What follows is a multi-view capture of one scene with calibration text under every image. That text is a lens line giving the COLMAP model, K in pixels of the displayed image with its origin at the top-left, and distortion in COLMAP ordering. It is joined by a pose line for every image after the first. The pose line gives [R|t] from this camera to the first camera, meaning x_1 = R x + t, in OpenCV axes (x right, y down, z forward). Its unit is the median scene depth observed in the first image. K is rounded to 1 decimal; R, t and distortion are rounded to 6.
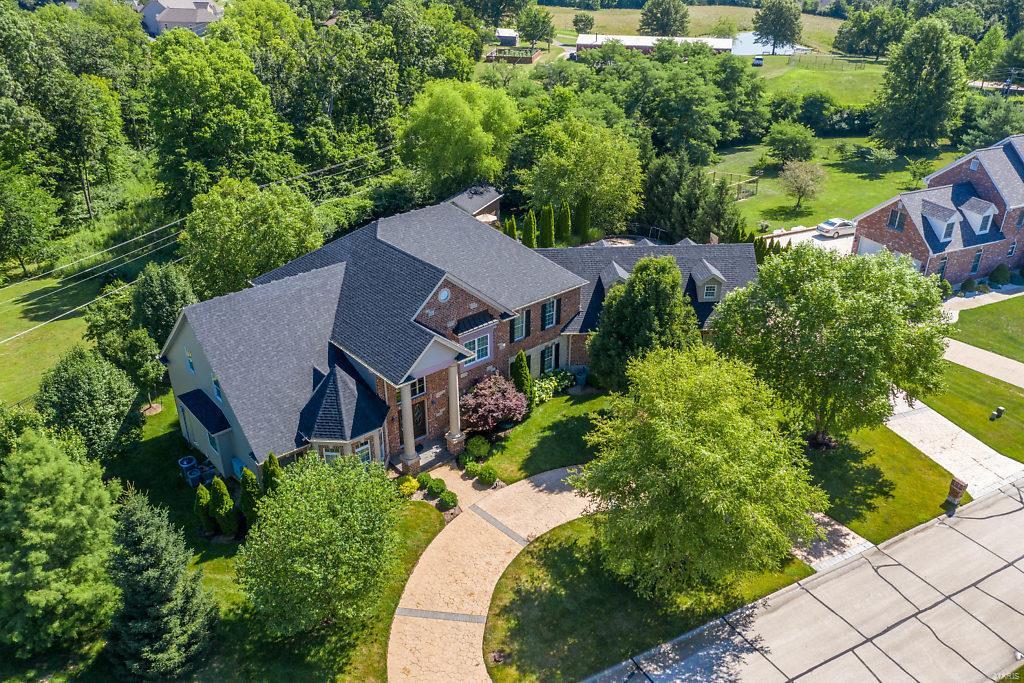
lens RADIAL K [[728.0, 0, 512.0], [0, 728.0, 341.5], [0, 0, 1]] dist [-0.006571, -0.007609]
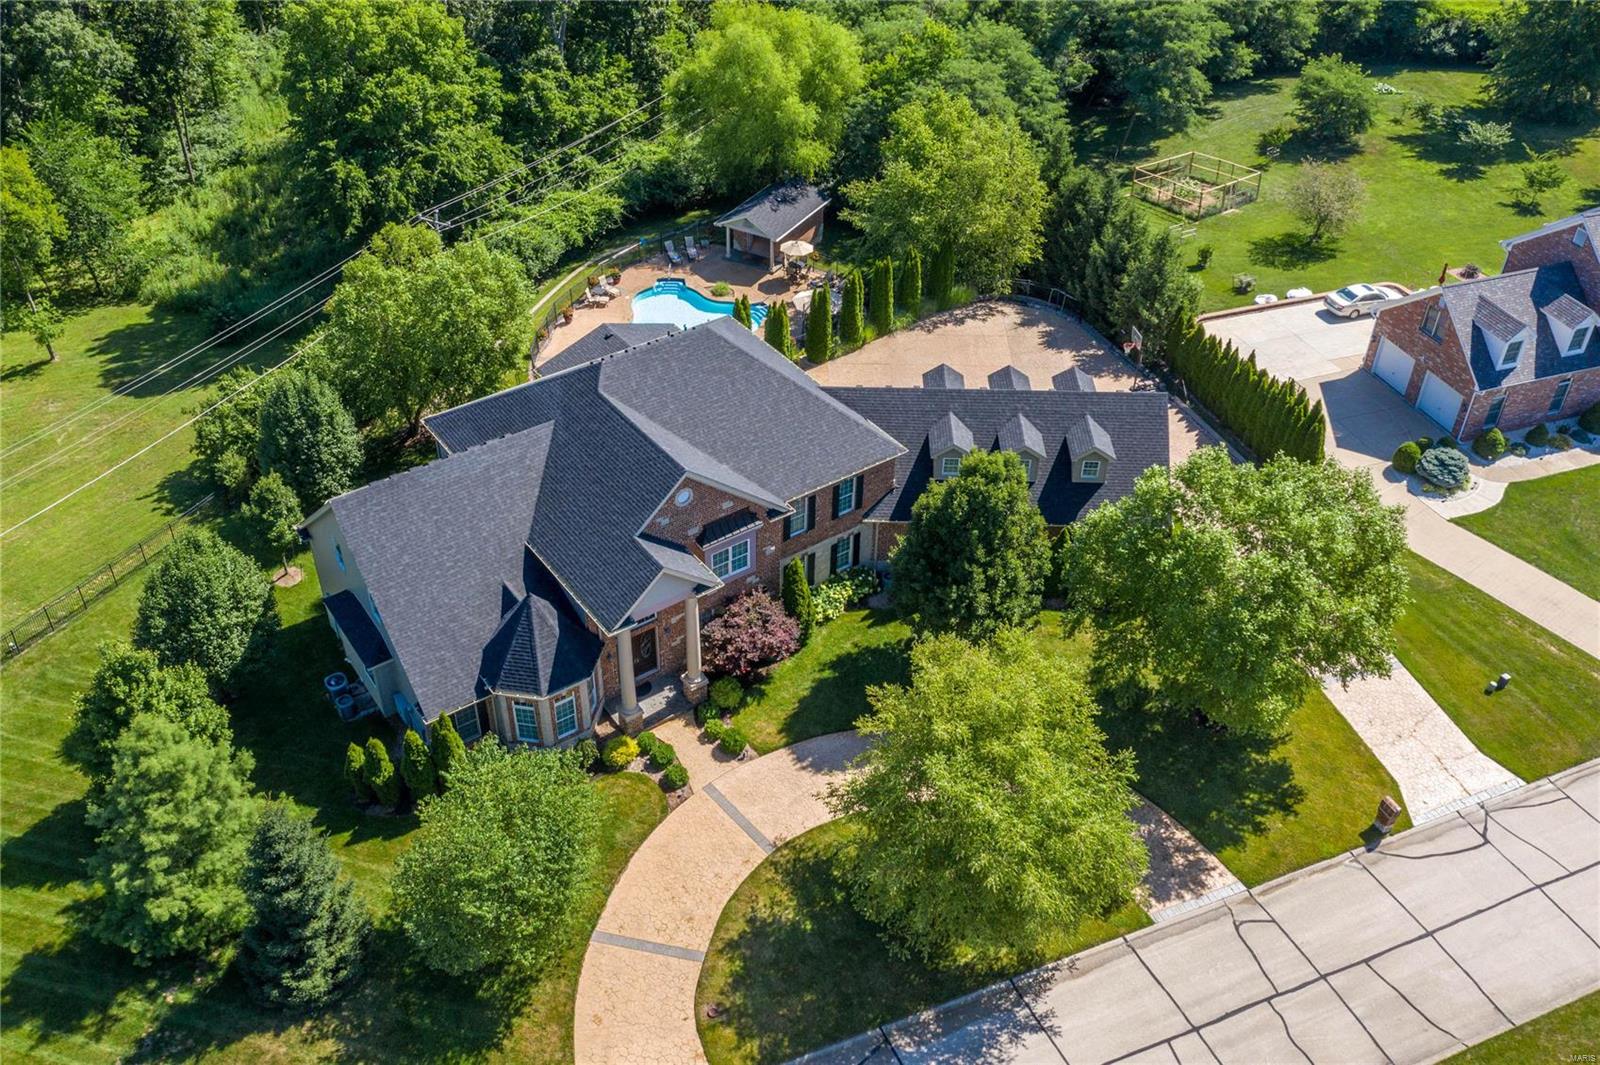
lens RADIAL K [[1264.9, 0, 797.7], [0, 1264.9, 462.9], [0, 0, 1]] dist [-0.007486, -0.004113]
pose [[0.995612, 0.063569, -0.068665, 0.100442], [-0.052616, 0.987138, 0.150964, -0.287446], [0.077378, -0.146689, 0.986152, -0.210028]]
